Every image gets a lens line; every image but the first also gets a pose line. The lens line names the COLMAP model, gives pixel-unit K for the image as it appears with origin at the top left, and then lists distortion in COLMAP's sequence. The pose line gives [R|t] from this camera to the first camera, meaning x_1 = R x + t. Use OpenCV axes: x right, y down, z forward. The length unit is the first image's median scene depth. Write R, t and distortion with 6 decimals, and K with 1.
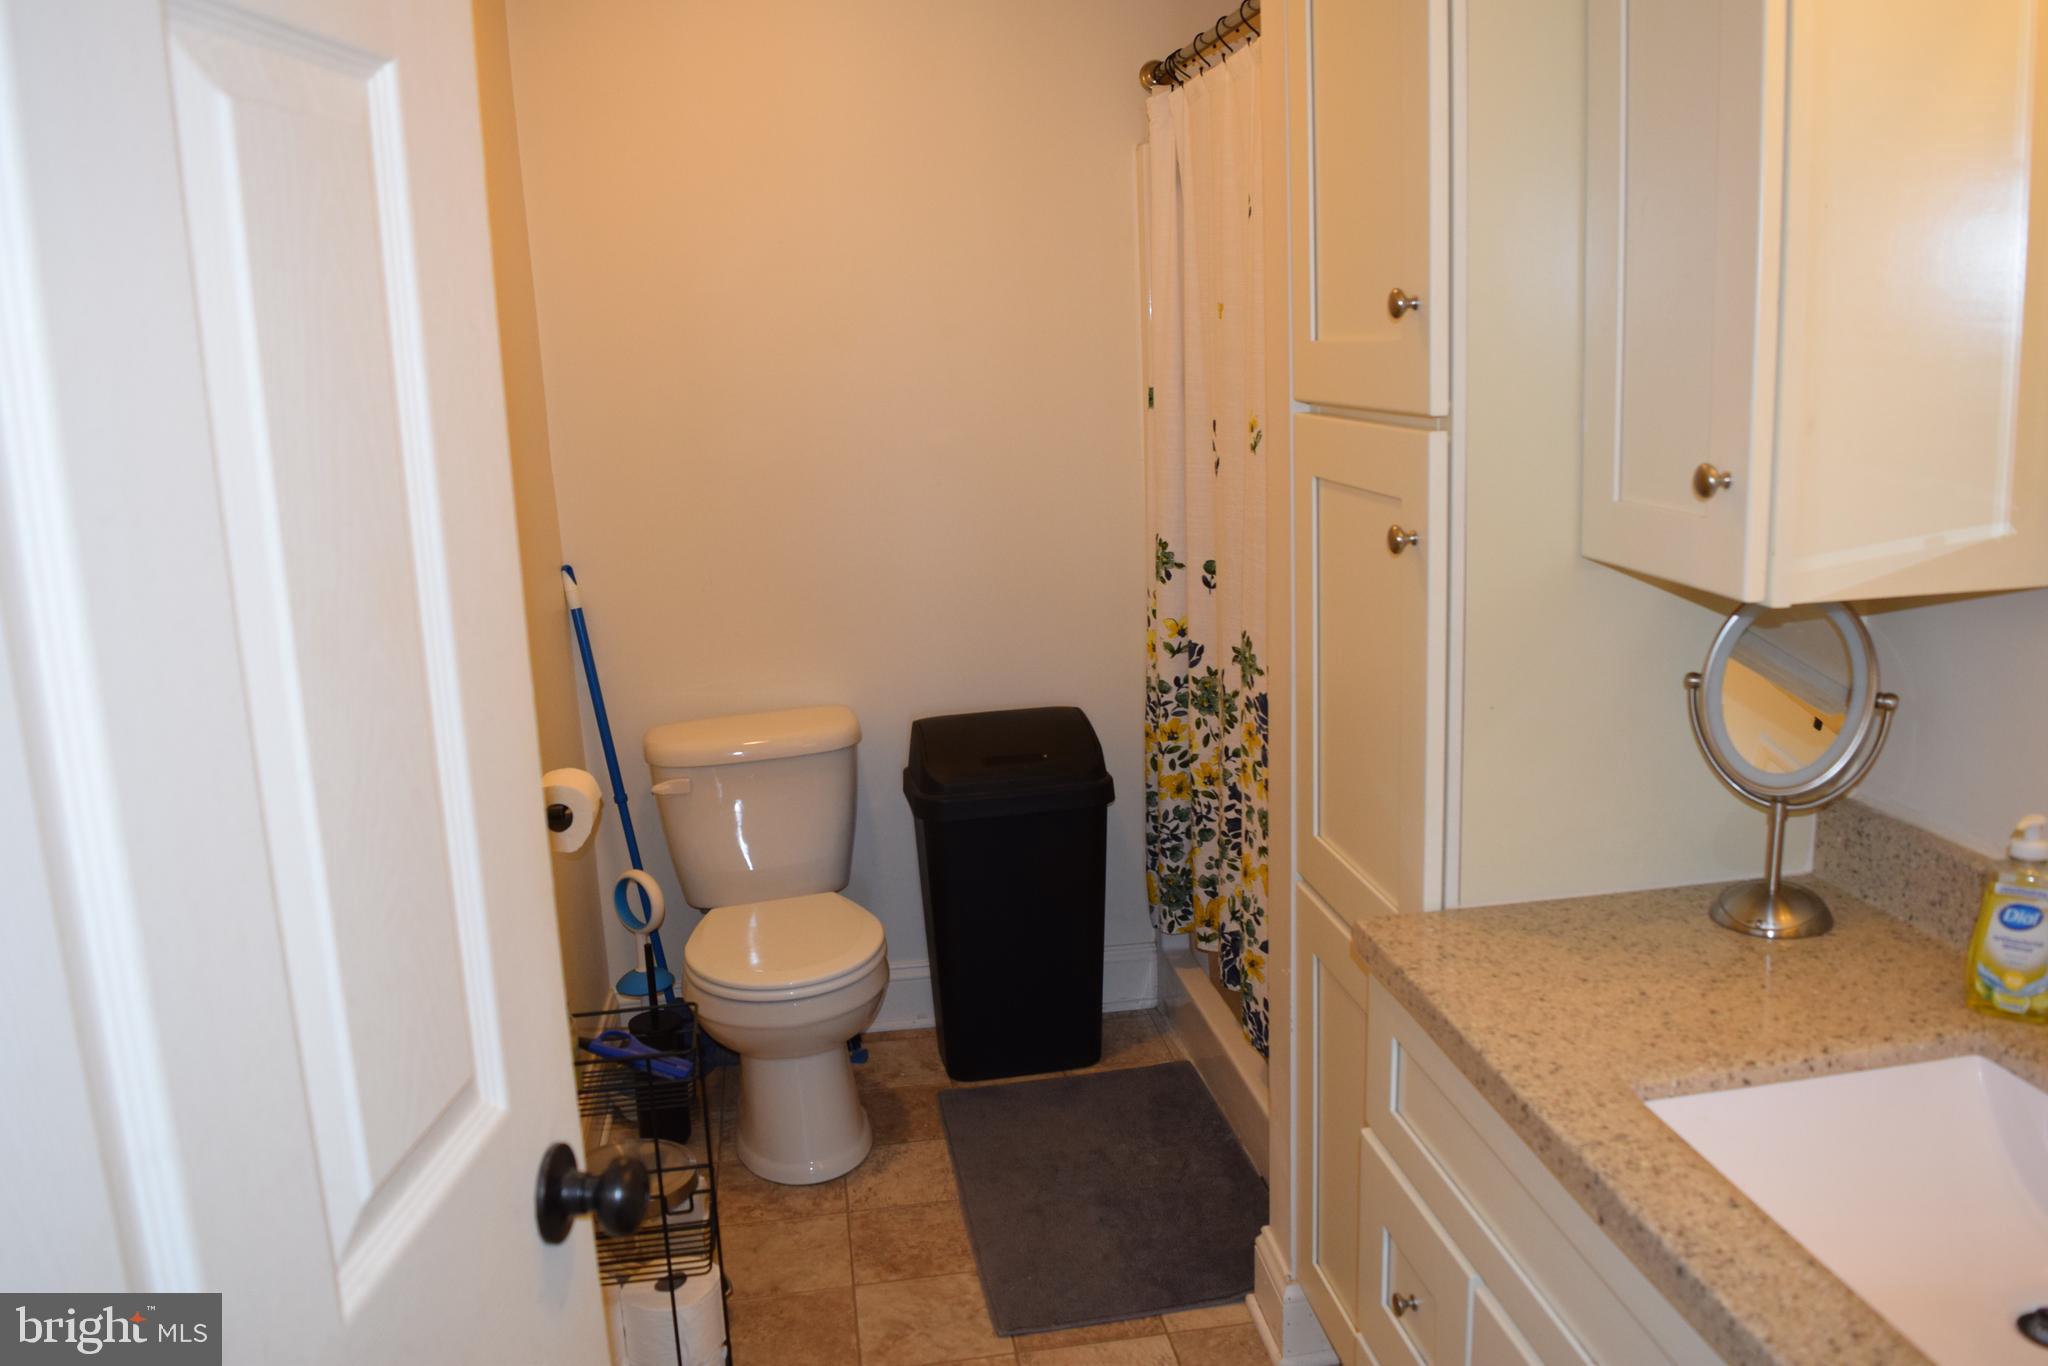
lens RADIAL K [[1618.4, 0, 1024.0], [0, 1618.4, 683.0], [0, 0, 1]] dist [-0.086956, 0.009833]
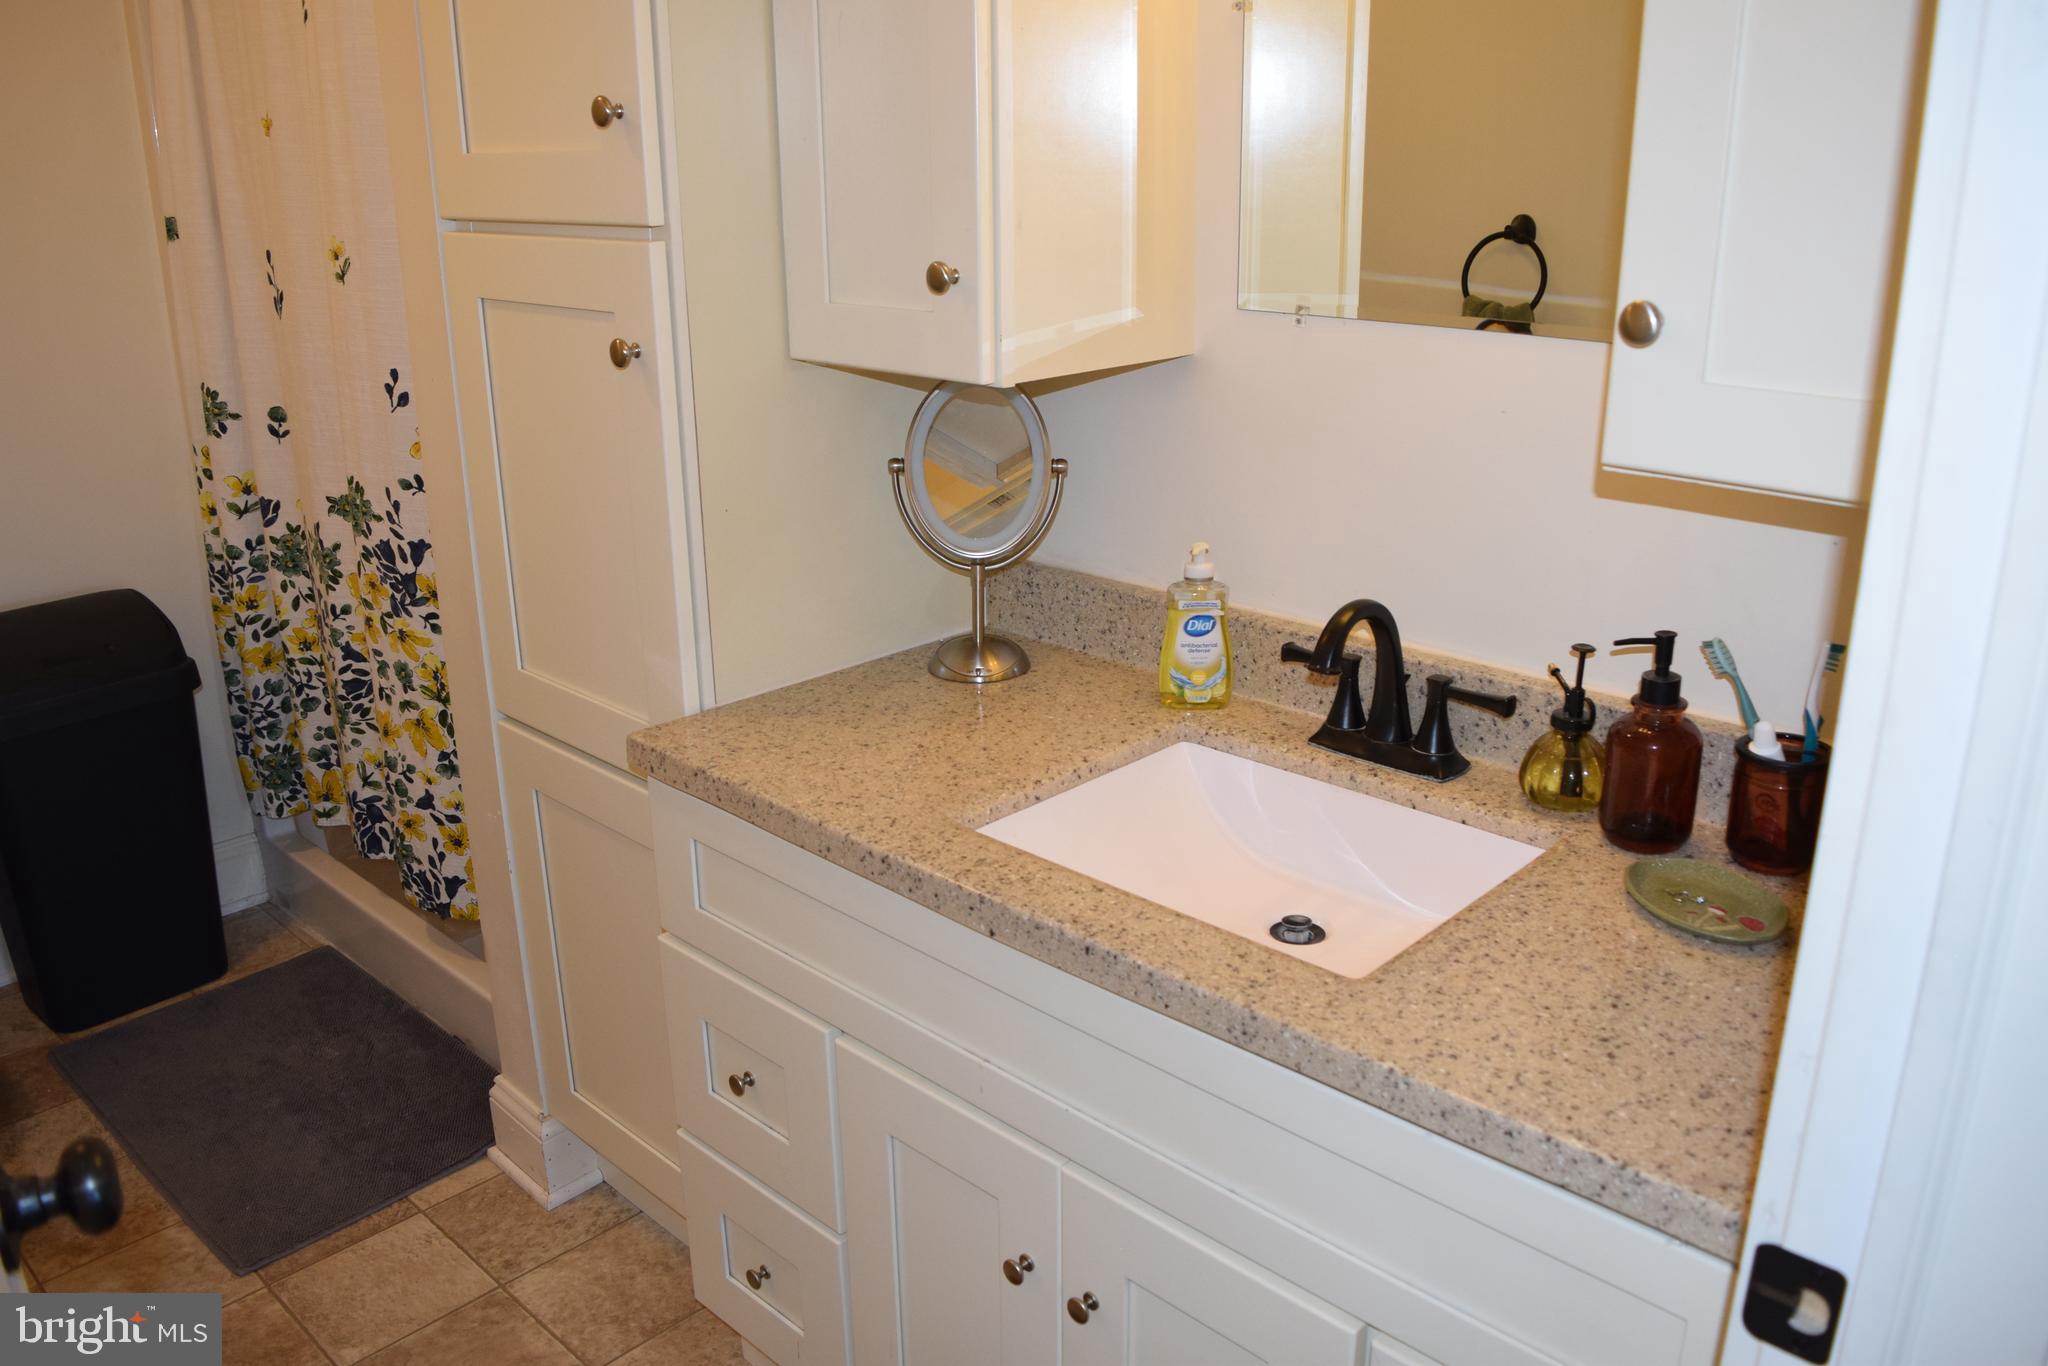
lens RADIAL K [[1612.3, 0, 1024.0], [0, 1612.3, 683.0], [0, 0, 1]] dist [-0.110127, 0.043099]
pose [[0.783677, -0.165601, 0.598688, -0.134204], [0.106044, 0.985327, 0.133737, 0.004855], [-0.612050, -0.041319, 0.789739, 0.039433]]
